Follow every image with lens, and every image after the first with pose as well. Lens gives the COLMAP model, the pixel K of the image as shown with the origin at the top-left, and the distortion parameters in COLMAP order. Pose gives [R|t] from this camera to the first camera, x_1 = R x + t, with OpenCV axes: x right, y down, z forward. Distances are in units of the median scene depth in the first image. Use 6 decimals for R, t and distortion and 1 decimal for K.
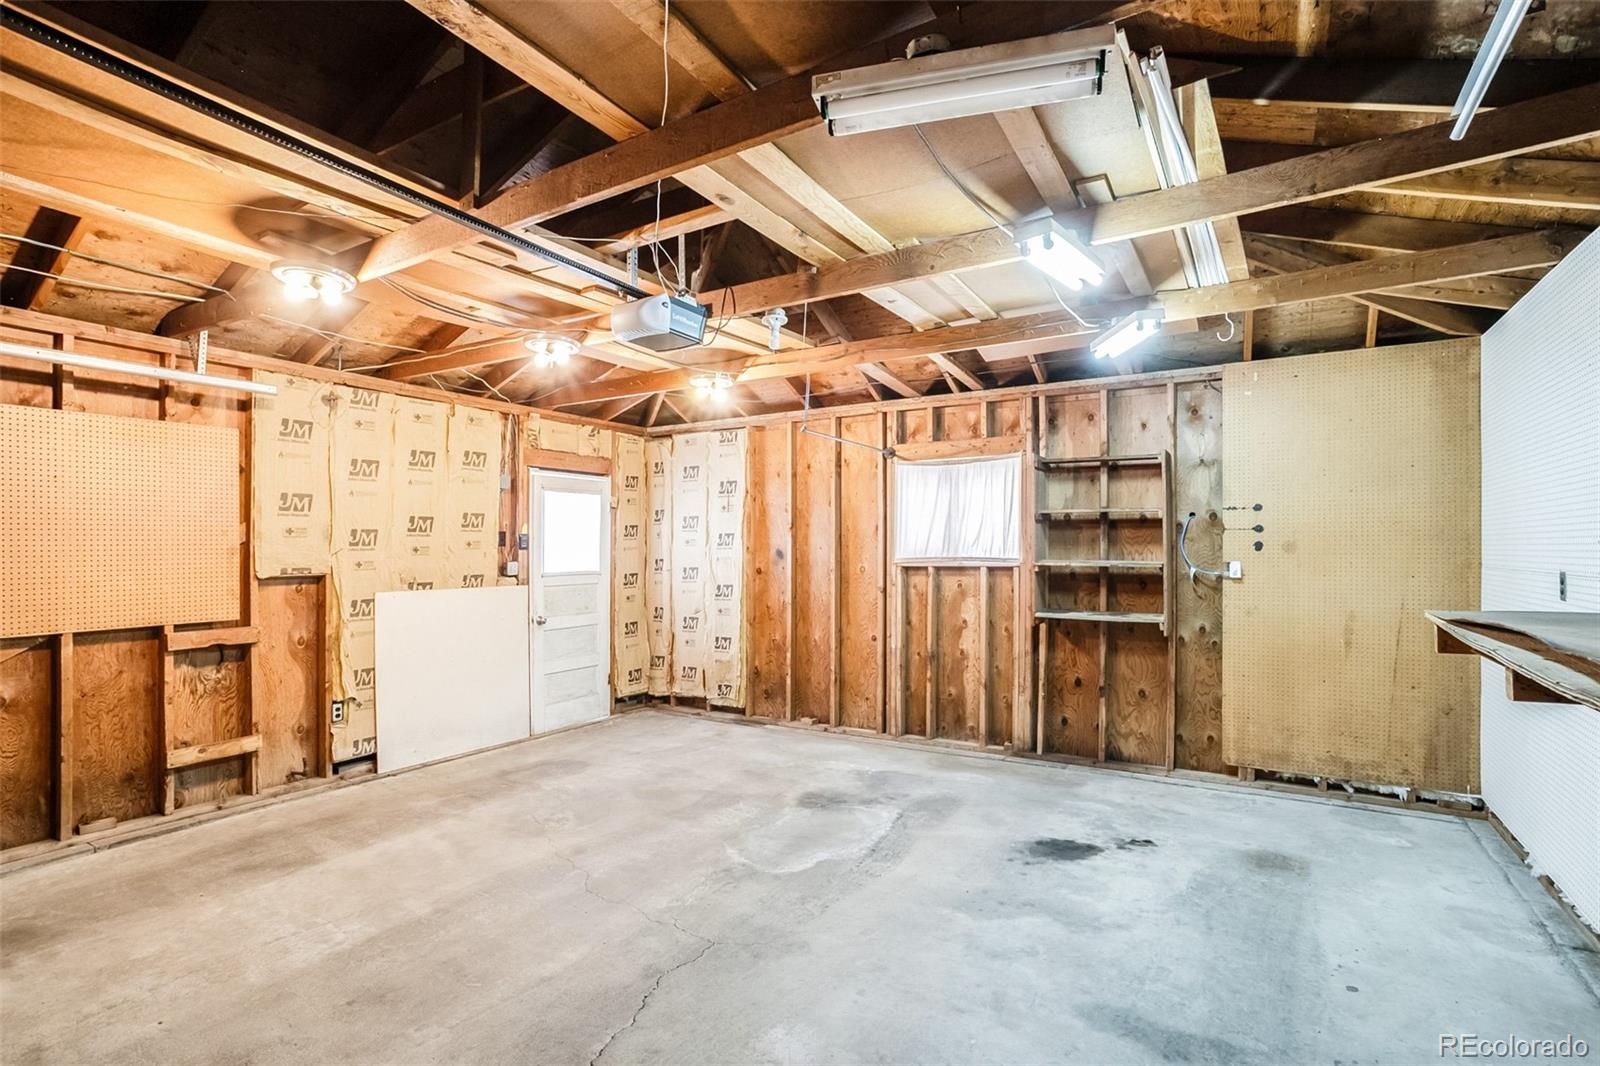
lens RADIAL K [[766.0, 0, 793.8], [0, 766.0, 536.6], [0, 0, 1]] dist [-0.063521, 0.032507]
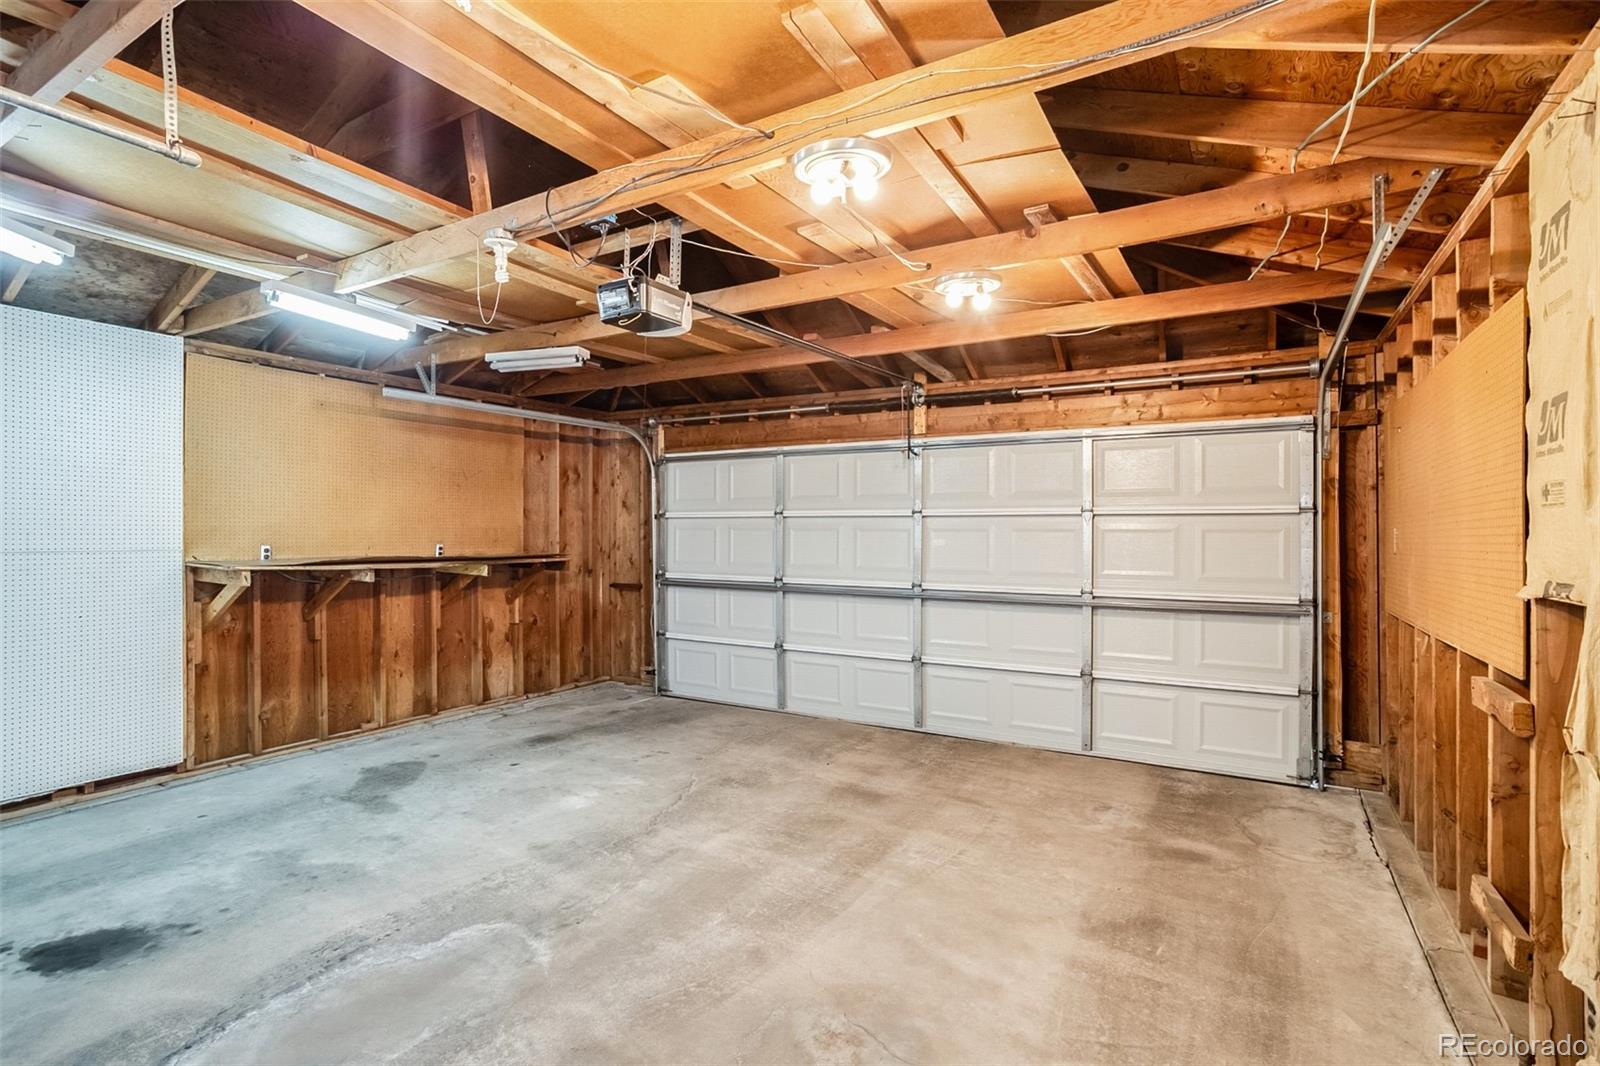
lens RADIAL K [[766.0, 0, 793.8], [0, 766.0, 536.6], [0, 0, 1]] dist [-0.063521, 0.032507]
pose [[-0.999900, -0.000559, -0.014104, -0.338032], [-0.000414, 0.999947, -0.010317, 0.029486], [0.014109, -0.010310, -0.999847, 1.885332]]
